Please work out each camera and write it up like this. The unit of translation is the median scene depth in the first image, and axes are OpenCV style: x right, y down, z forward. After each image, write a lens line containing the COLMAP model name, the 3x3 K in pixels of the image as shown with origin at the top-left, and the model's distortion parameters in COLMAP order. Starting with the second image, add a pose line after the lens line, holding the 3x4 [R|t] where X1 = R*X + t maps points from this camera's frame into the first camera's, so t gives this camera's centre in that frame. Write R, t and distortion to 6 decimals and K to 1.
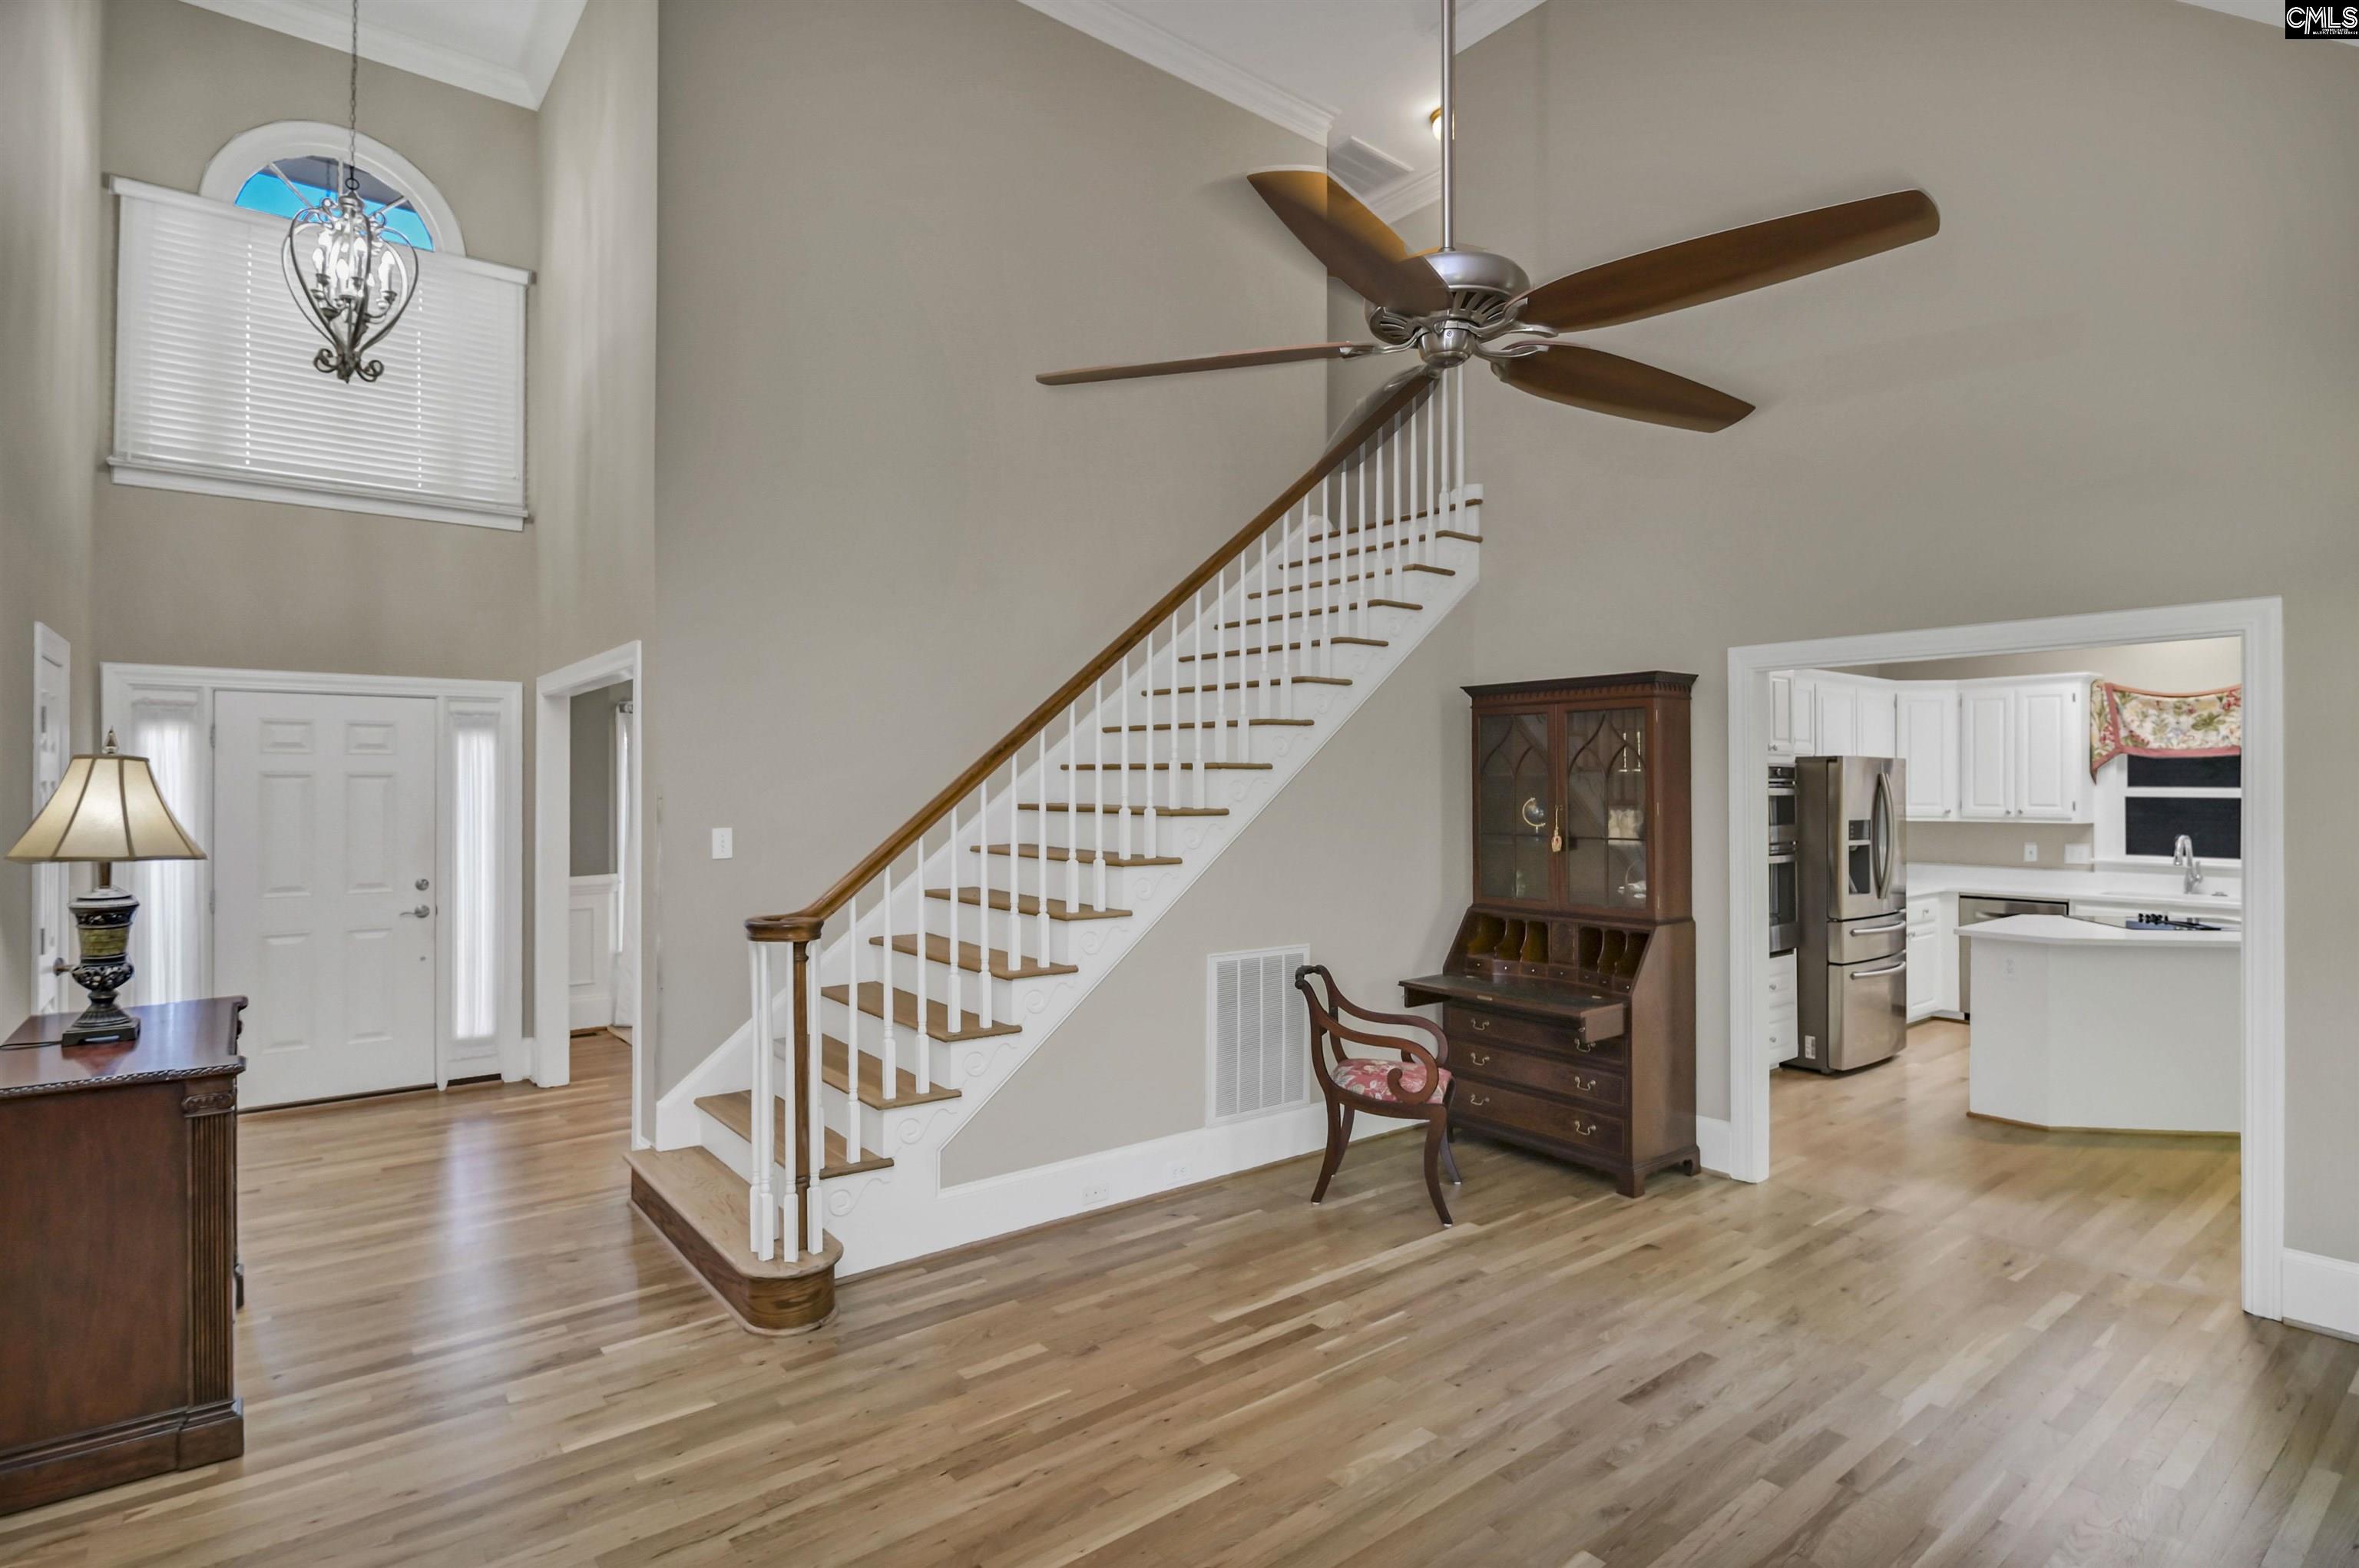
lens RADIAL K [[1167.3, 0, 1157.9], [0, 1167.3, 780.7], [0, 0, 1]] dist [0.000892, -0.010559]
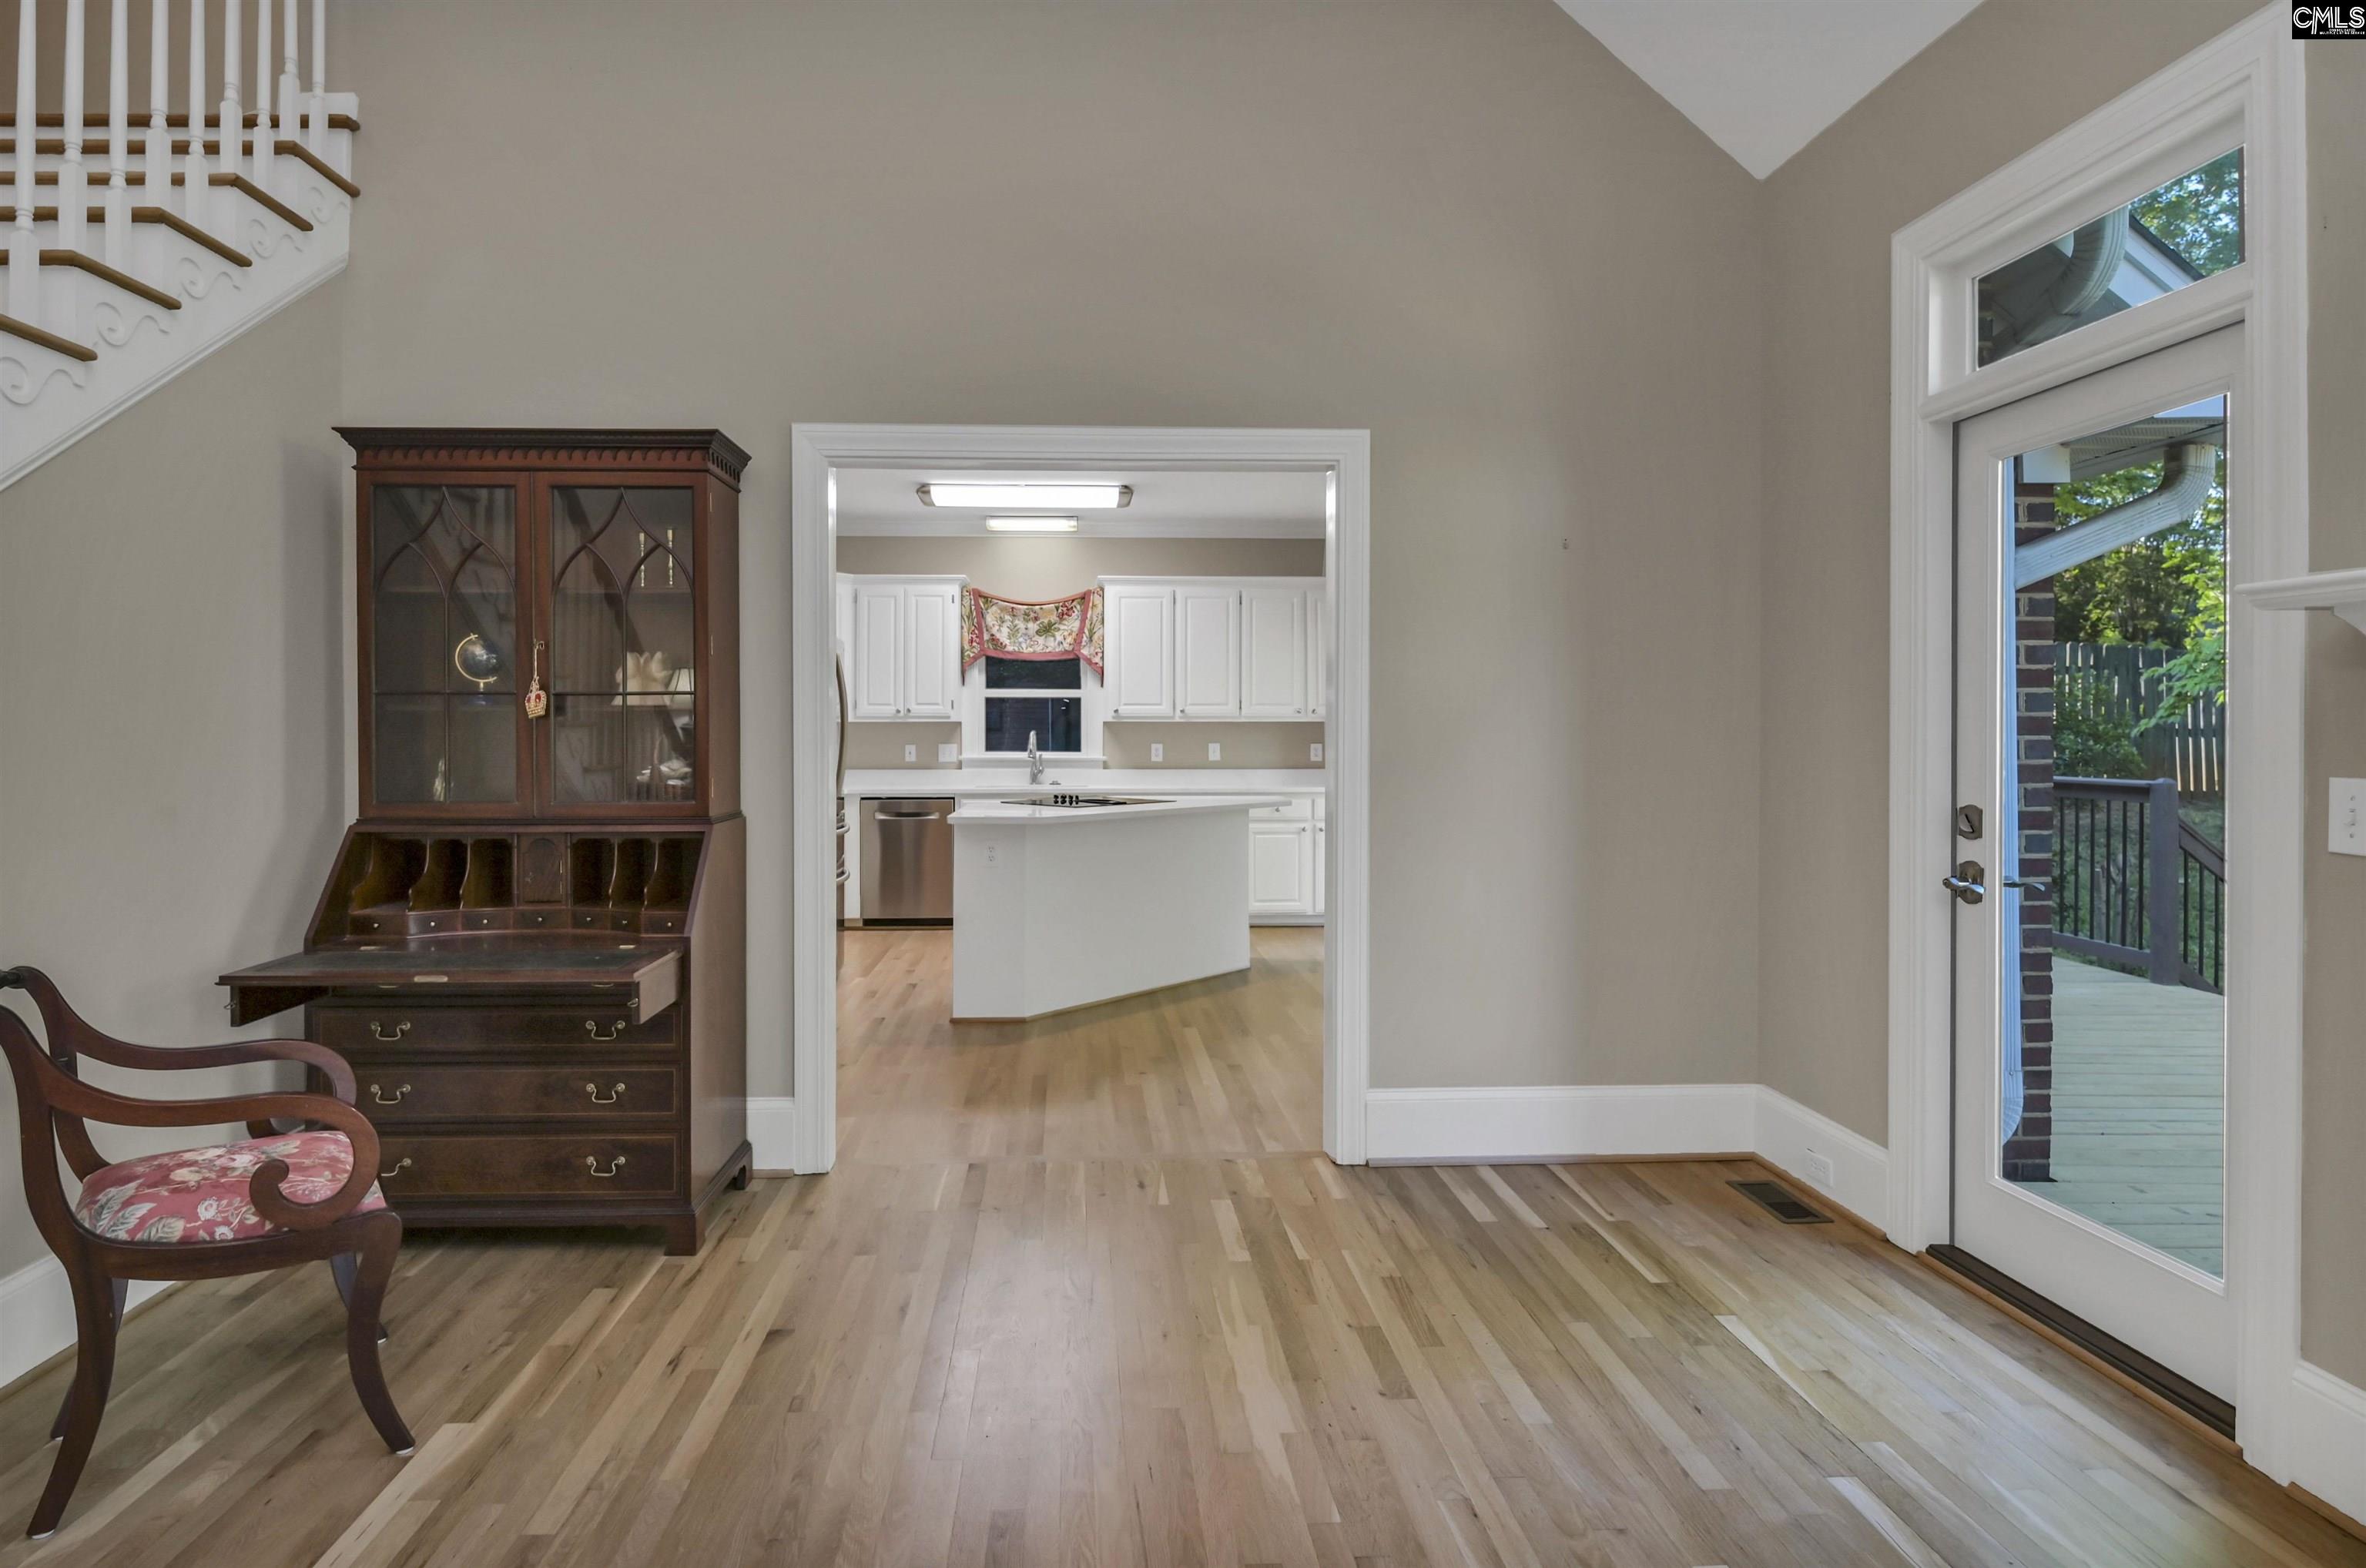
lens RADIAL K [[1212.9, 0, 1143.0], [0, 1212.9, 737.6], [0, 0, 1]] dist [0.004099, -0.008859]
pose [[0.578026, -0.005709, 0.815999, 0.008095], [-0.003674, 0.999947, 0.009598, 0.040526], [-0.816010, -0.008545, 0.577974, 0.242642]]
